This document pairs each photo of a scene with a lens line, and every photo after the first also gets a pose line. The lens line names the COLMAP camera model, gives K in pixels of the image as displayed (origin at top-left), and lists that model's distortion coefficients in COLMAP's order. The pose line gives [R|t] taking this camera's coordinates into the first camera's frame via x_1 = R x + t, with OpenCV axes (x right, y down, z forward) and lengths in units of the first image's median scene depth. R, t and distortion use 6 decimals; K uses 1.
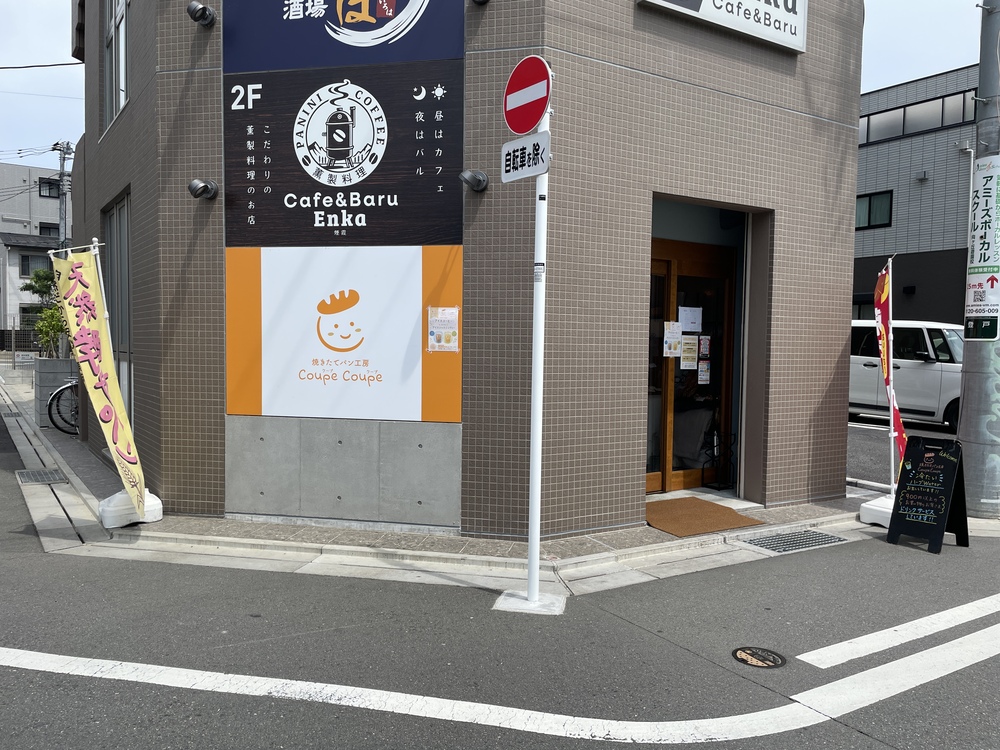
lens RADIAL K [[749.1, 0, 500.0], [0, 749.1, 375.0], [0, 0, 1]] dist [-0.003547, -0.002343]
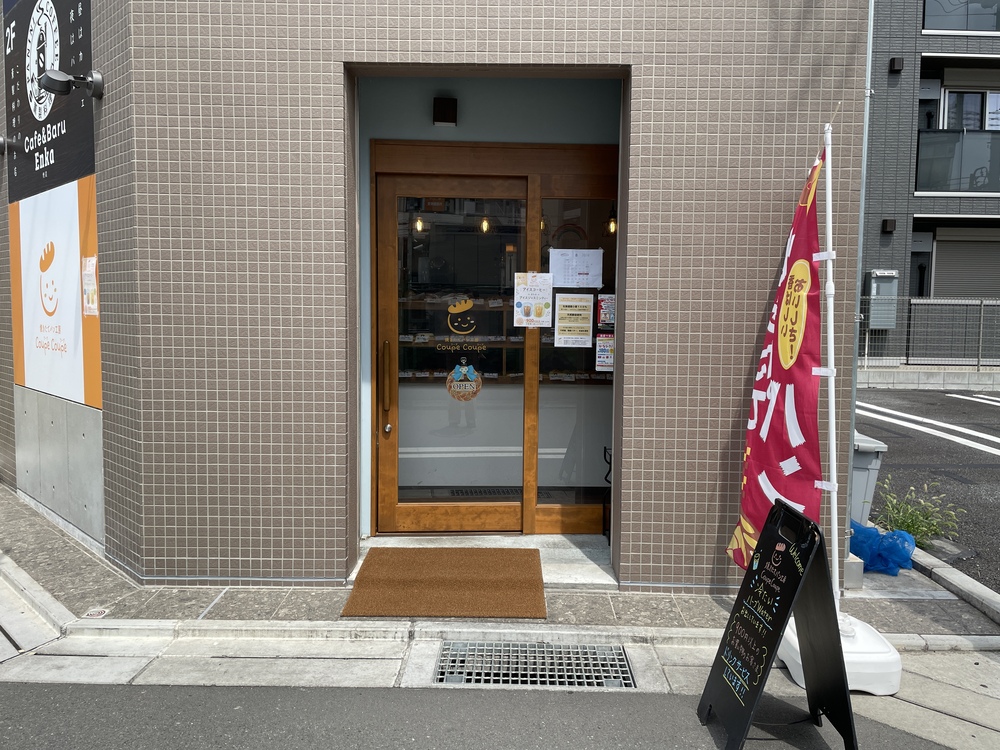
lens RADIAL K [[751.4, 0, 500.9], [0, 751.4, 355.8], [0, 0, 1]] dist [0.002392, -0.004474]
pose [[0.861623, 0.019372, -0.507180, 0.656053], [-0.020602, 0.999783, 0.003187, -0.001592], [0.507131, 0.007703, 0.861834, 0.529315]]
